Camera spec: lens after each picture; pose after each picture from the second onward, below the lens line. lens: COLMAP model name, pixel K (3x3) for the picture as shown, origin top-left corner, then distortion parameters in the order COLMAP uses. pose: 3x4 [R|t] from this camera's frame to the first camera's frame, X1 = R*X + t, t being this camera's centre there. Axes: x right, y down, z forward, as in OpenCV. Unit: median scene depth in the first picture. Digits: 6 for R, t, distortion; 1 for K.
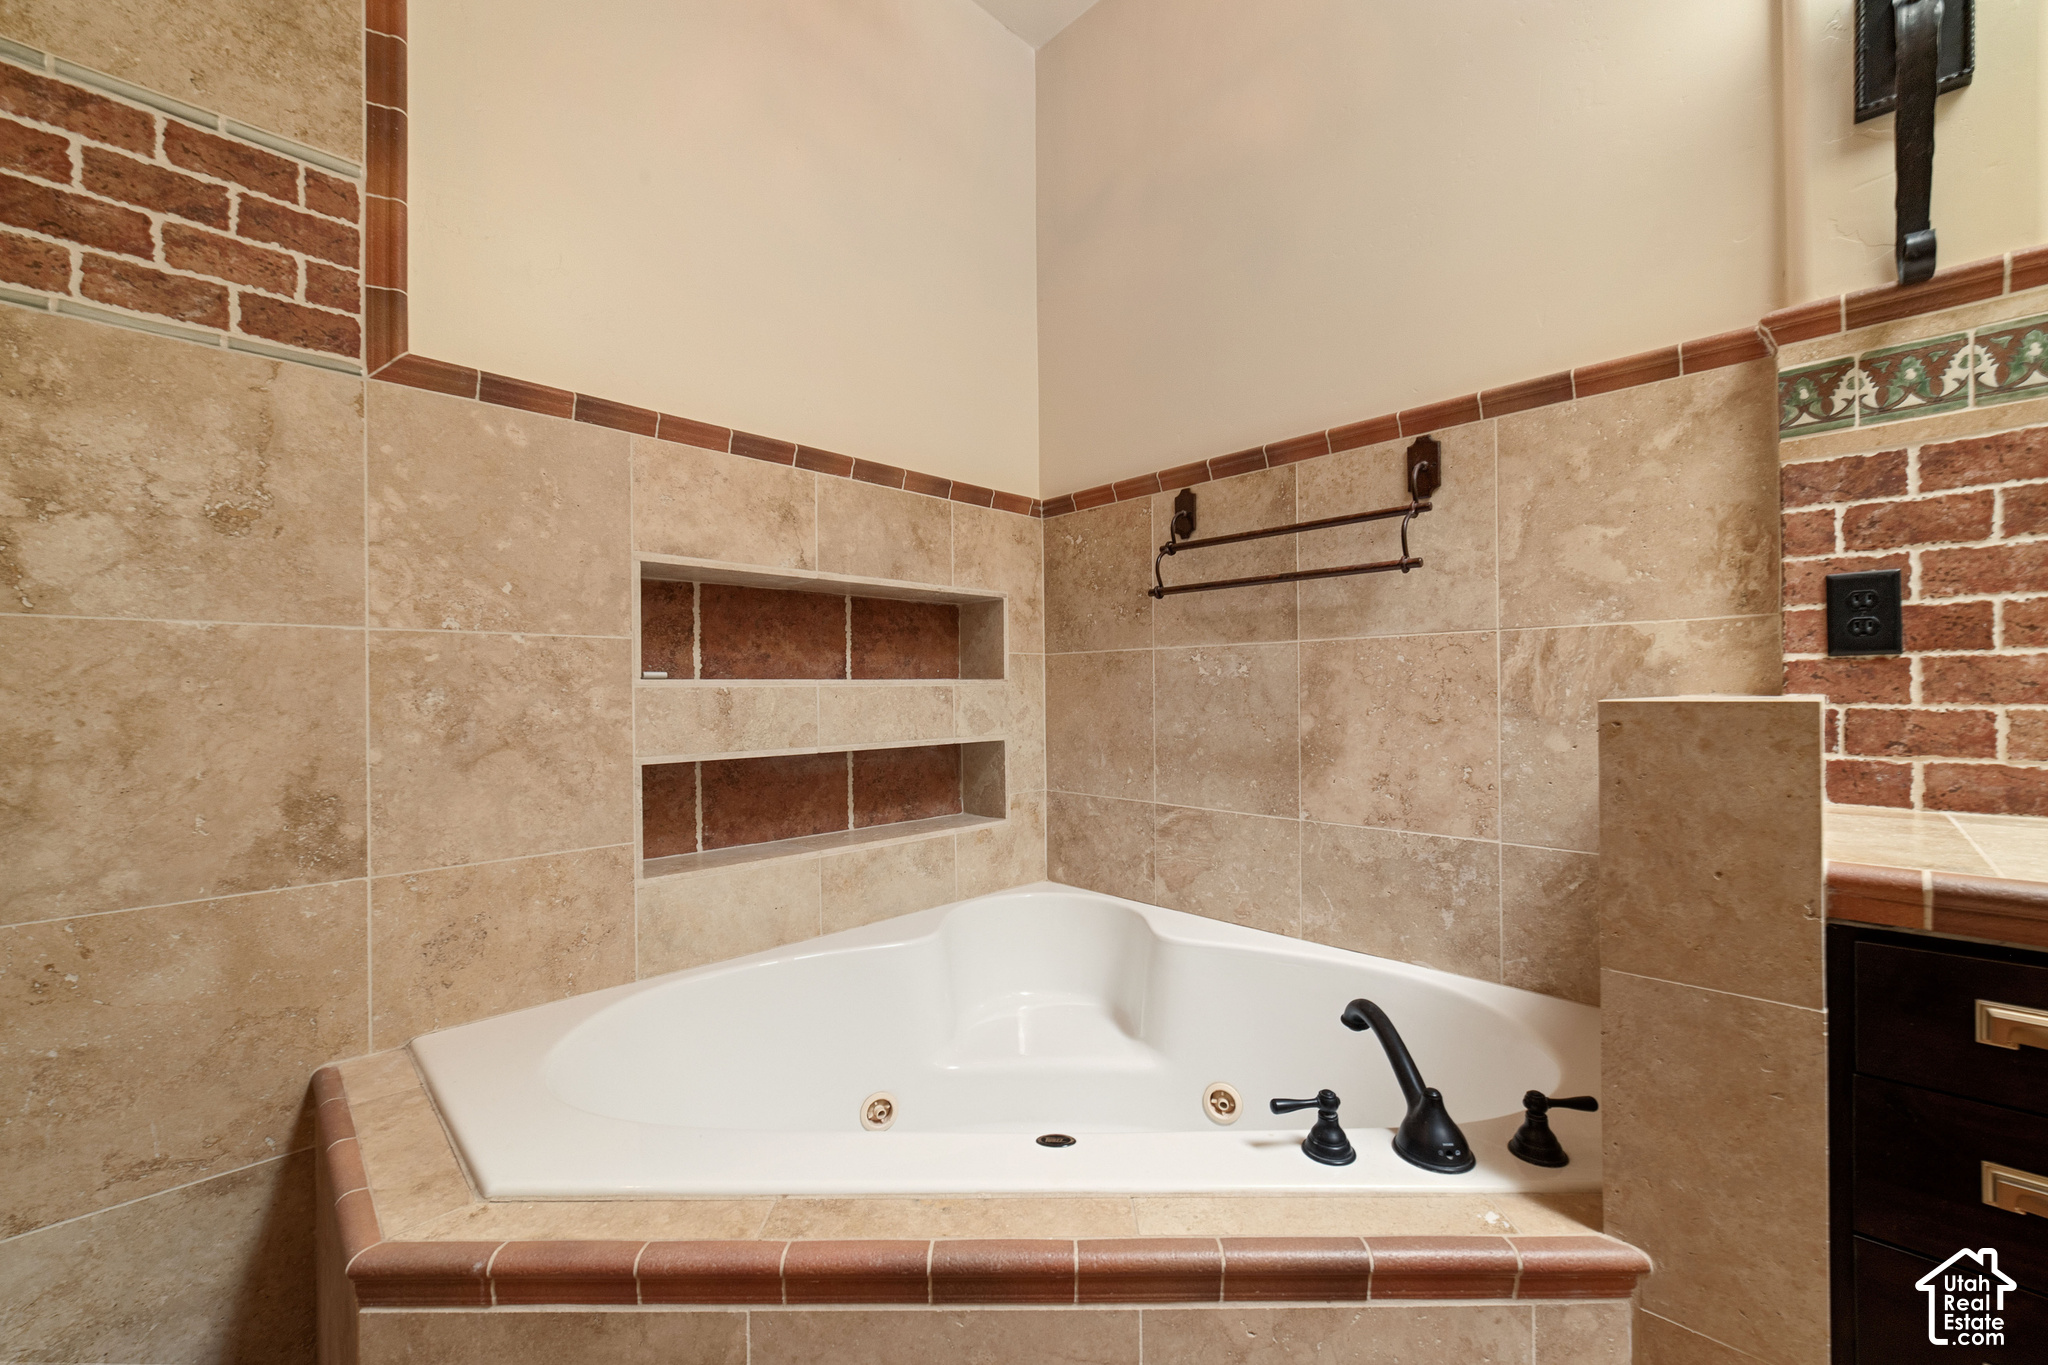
lens RADIAL K [[790.1, 0, 1016.5], [0, 790.1, 689.8], [0, 0, 1]] dist [-0.003394, 0.000562]
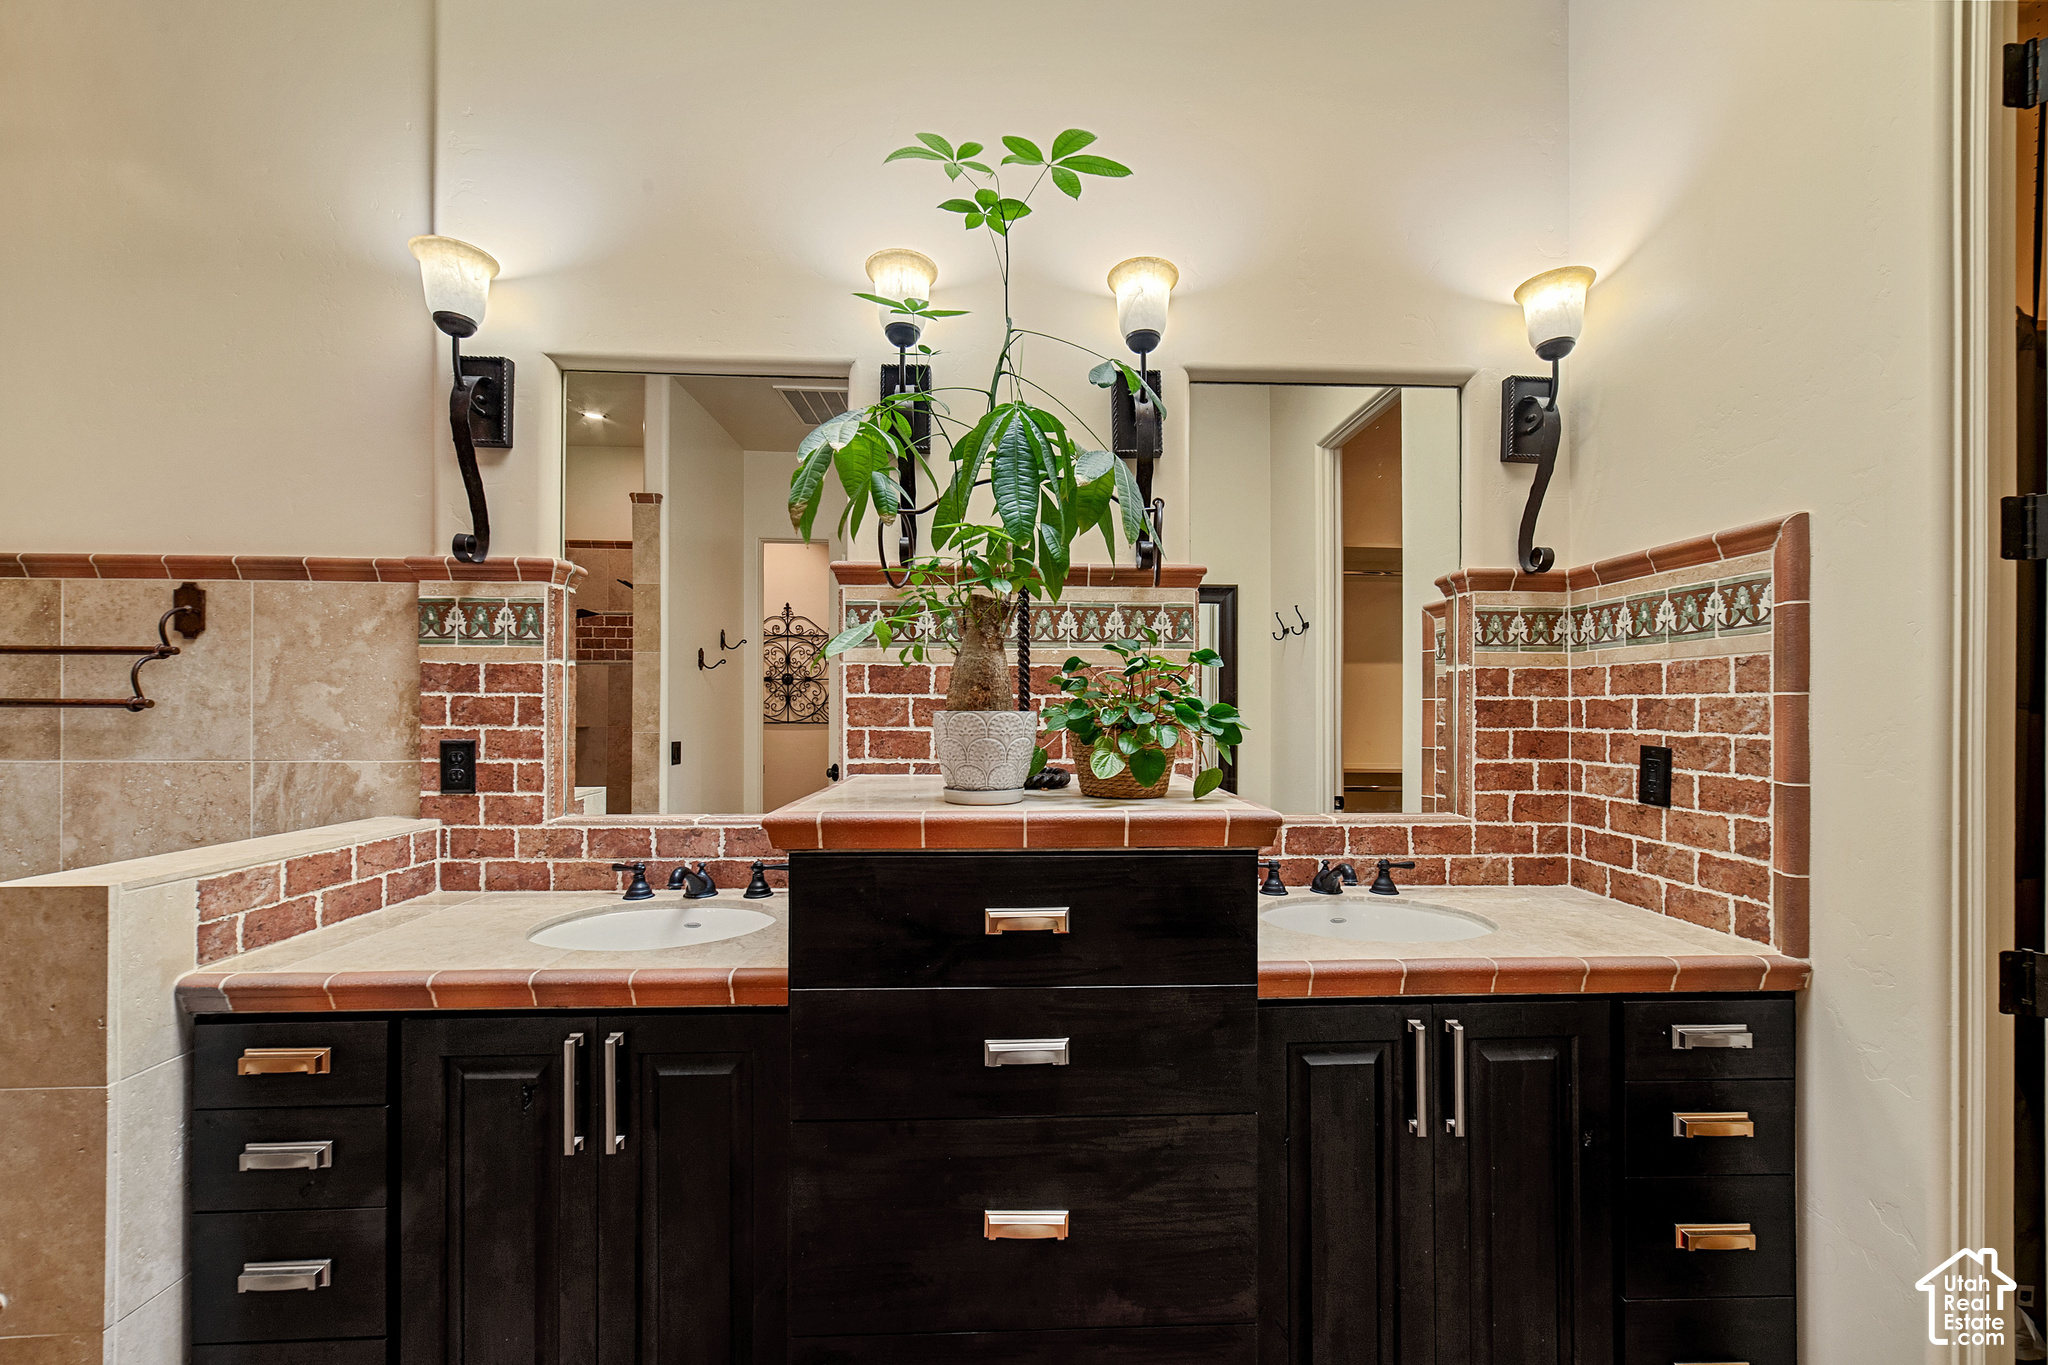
lens RADIAL K [[790.1, 0, 1032.7], [0, 790.1, 705.0], [0, 0, 1]] dist [-0.003394, 0.000562]
pose [[0.661117, 0.015739, 0.750118, 0.551983], [-0.013563, 0.999867, -0.009025, -0.182583], [-0.750161, -0.004207, 0.661242, -0.717651]]
